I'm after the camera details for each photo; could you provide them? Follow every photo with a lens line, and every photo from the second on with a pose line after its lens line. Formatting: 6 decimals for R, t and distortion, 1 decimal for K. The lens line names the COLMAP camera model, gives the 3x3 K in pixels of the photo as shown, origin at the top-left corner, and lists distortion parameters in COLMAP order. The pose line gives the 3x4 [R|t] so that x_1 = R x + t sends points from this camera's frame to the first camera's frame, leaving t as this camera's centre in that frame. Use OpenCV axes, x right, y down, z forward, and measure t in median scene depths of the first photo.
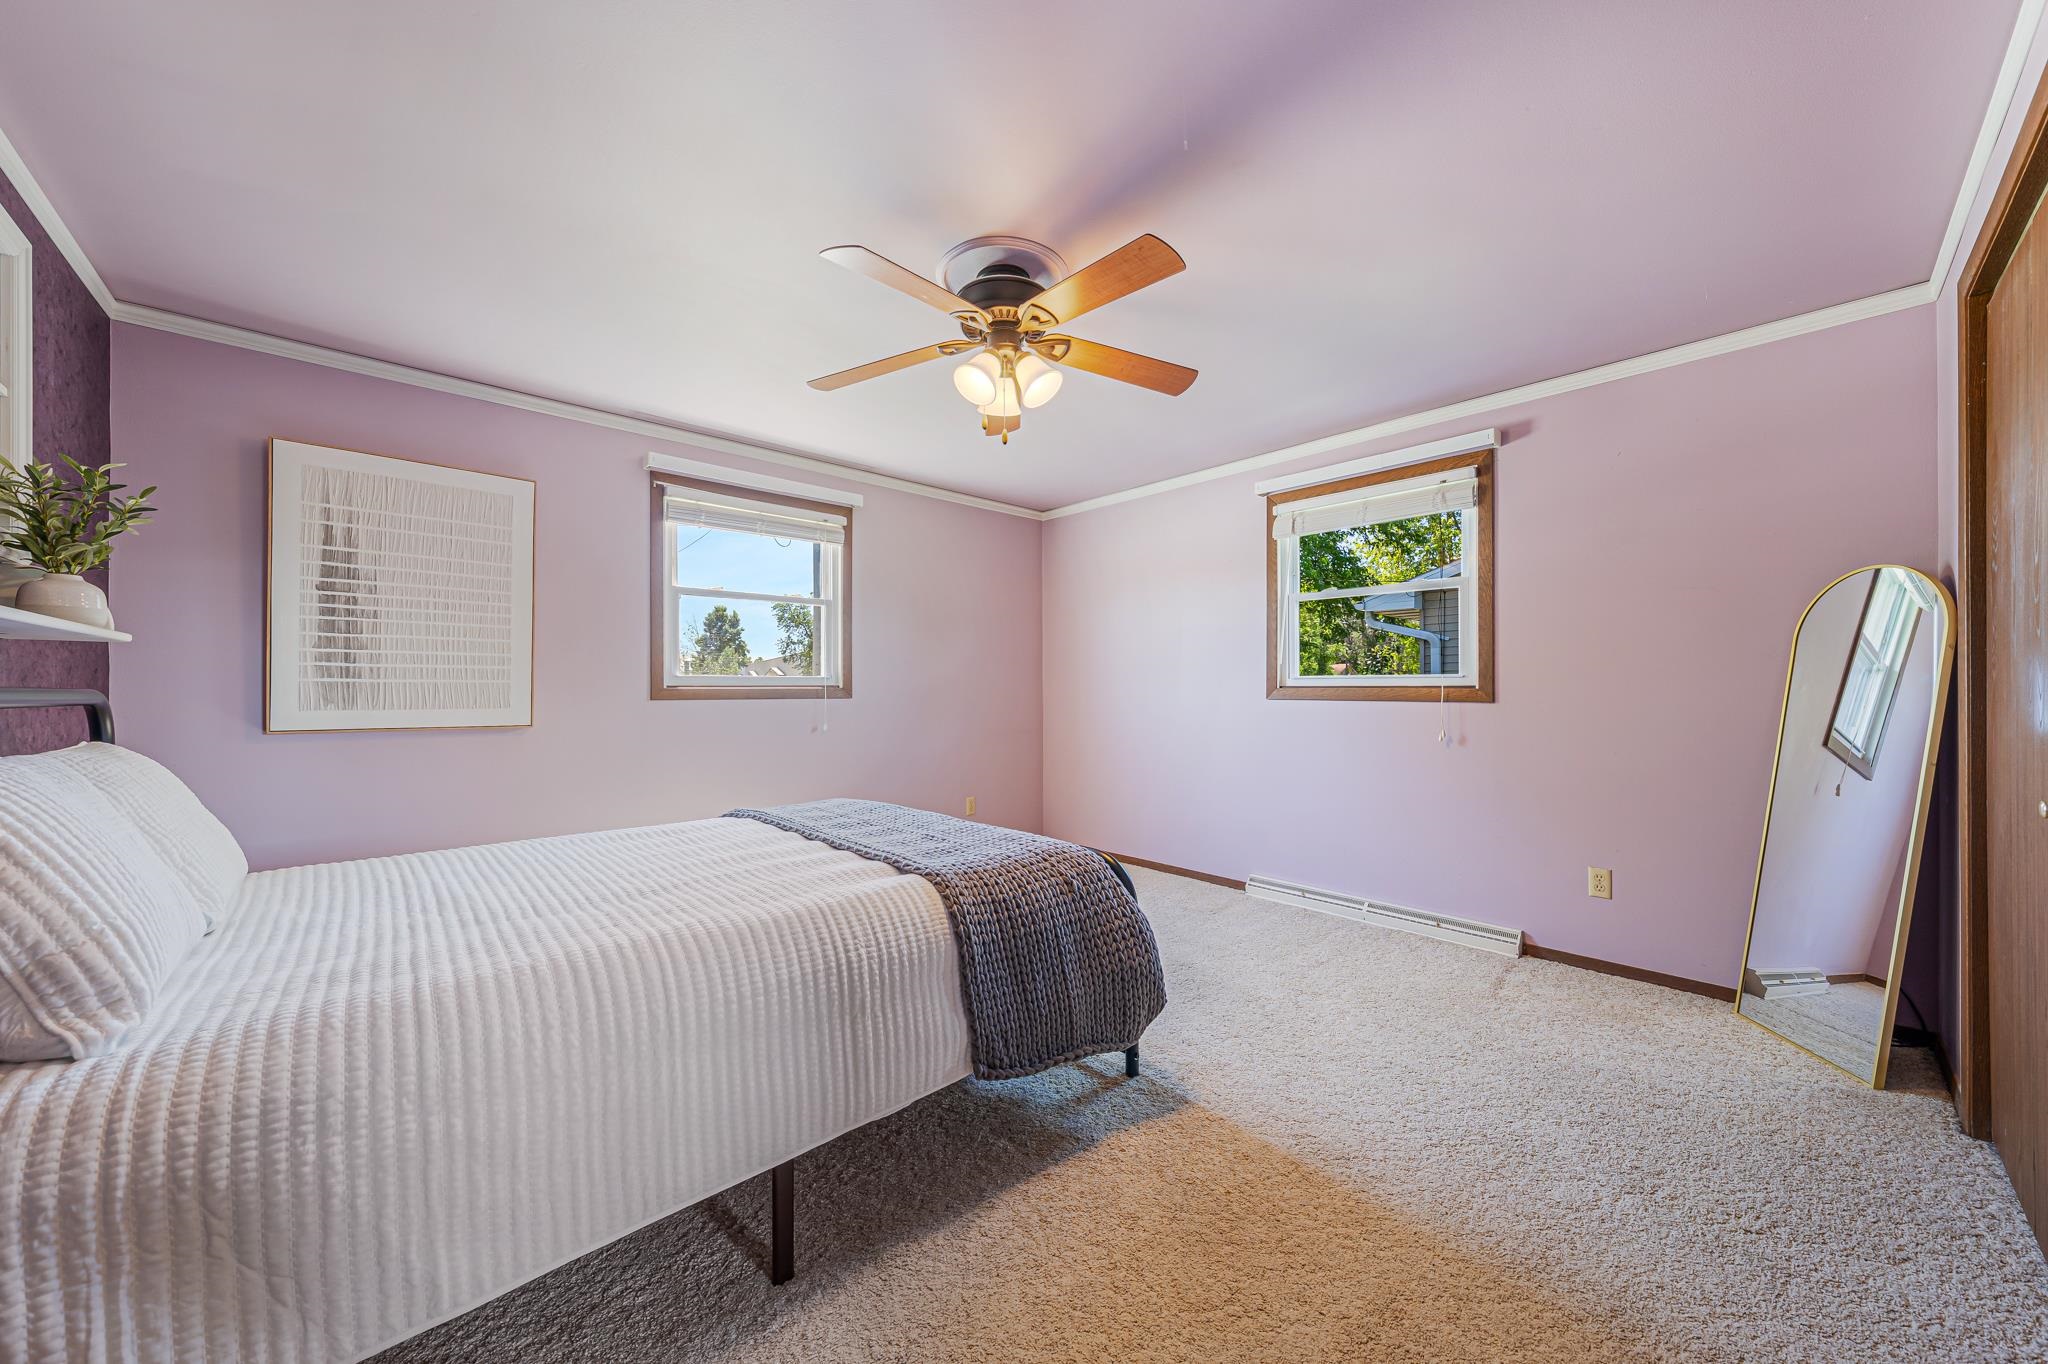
lens RADIAL K [[715.4, 0, 1023.7], [0, 715.4, 686.4], [0, 0, 1]] dist [0.015516, -0.000012]
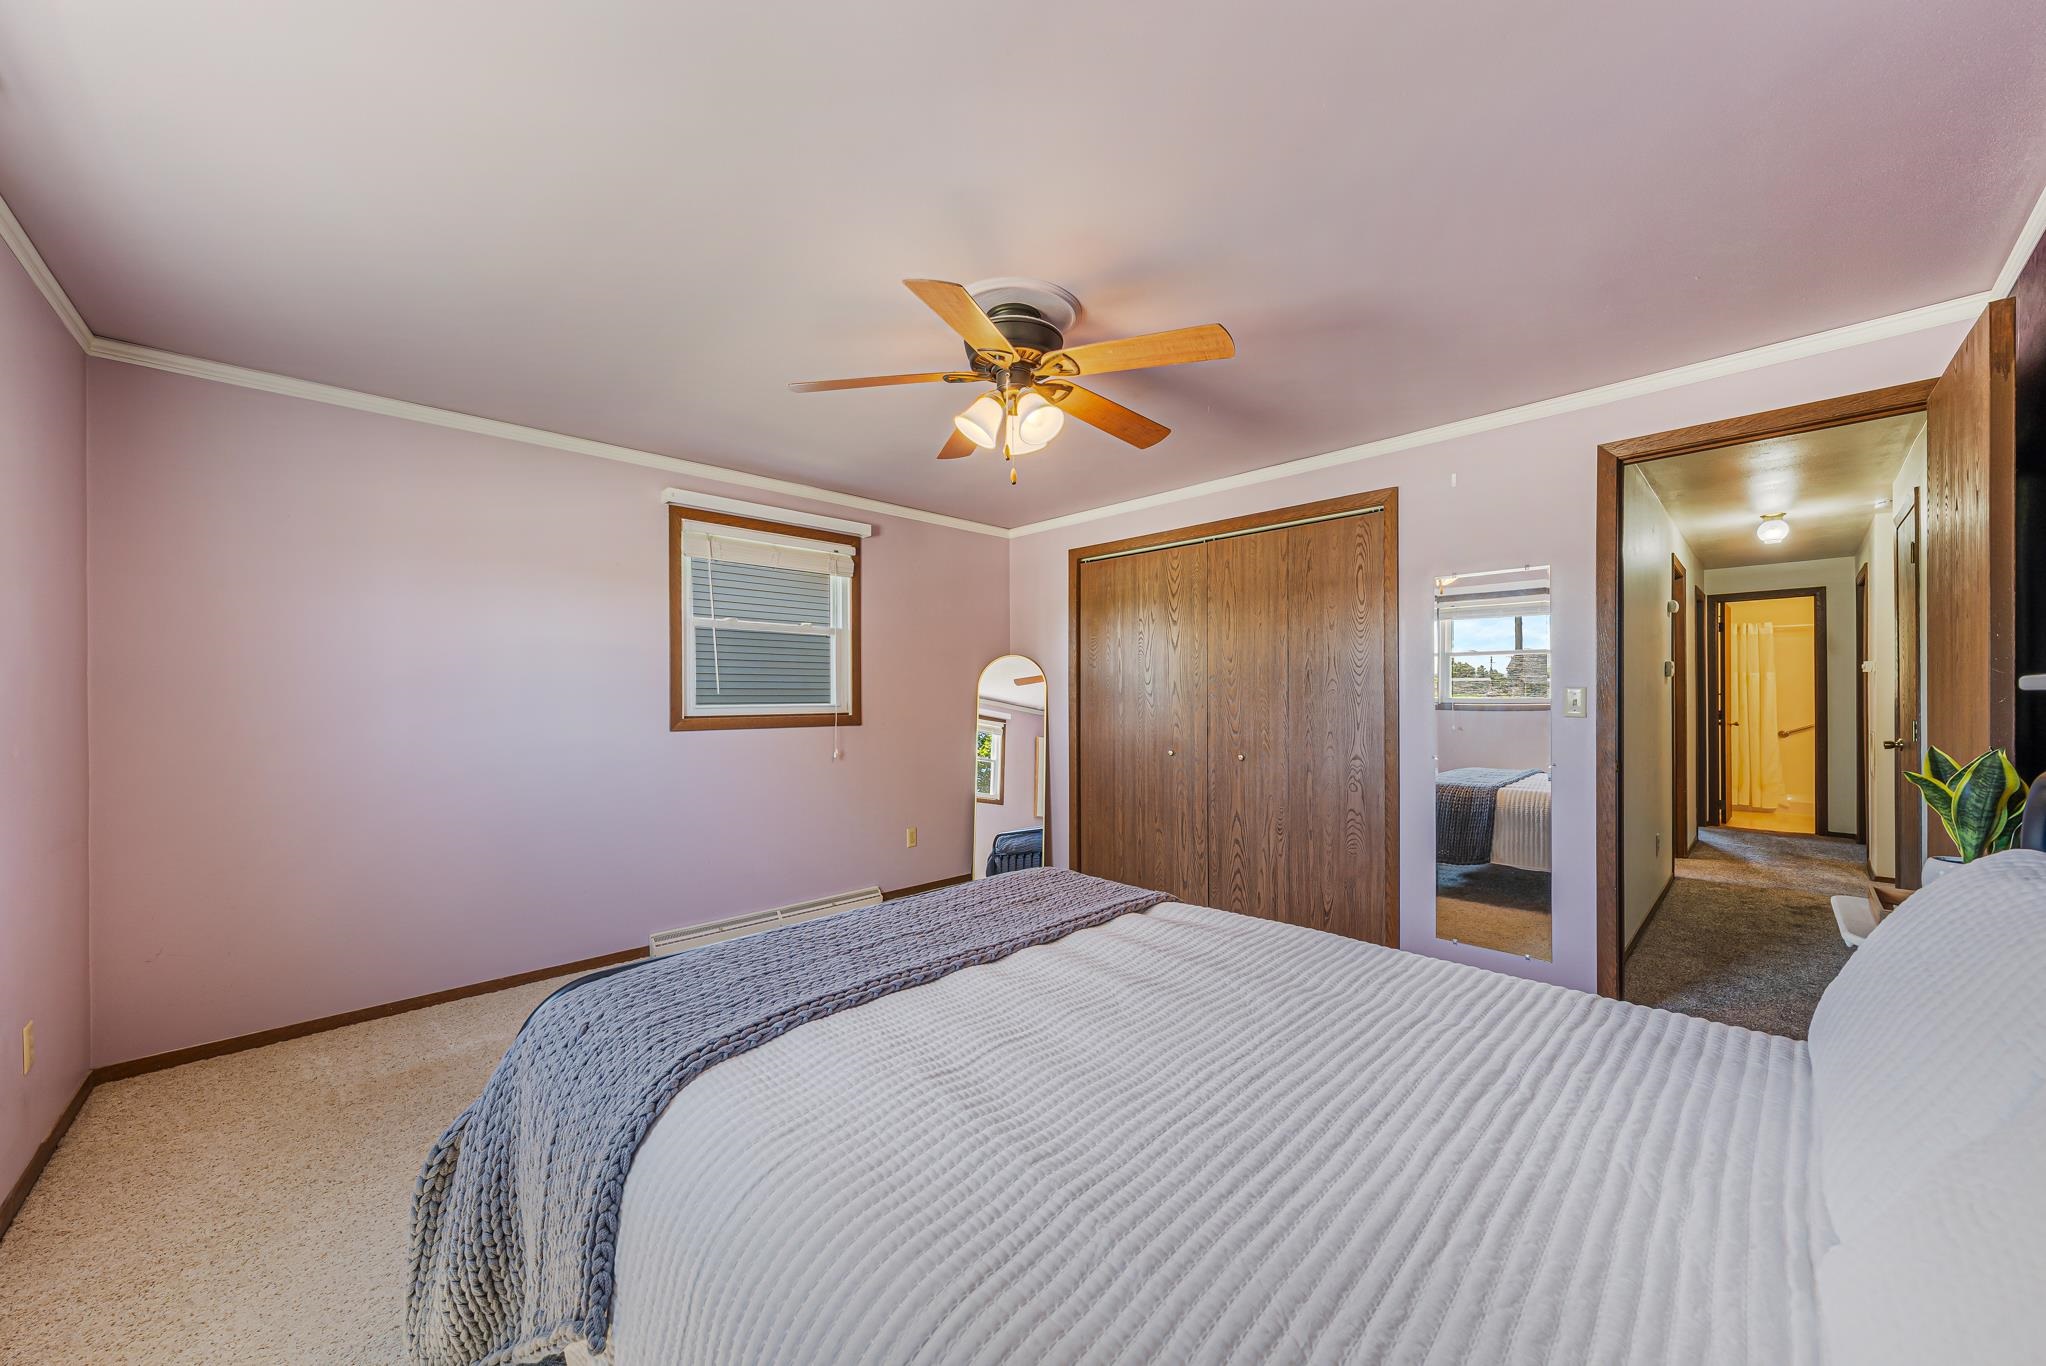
lens RADIAL K [[714.7, 0, 1022.7], [0, 714.7, 687.4], [0, 0, 1]] dist [0.015516, -0.000012]
pose [[-0.009701, 0.019815, 0.999757, -0.696731], [0.003846, 0.999797, -0.019778, -0.020346], [-0.999946, 0.003654, -0.009776, 0.701150]]
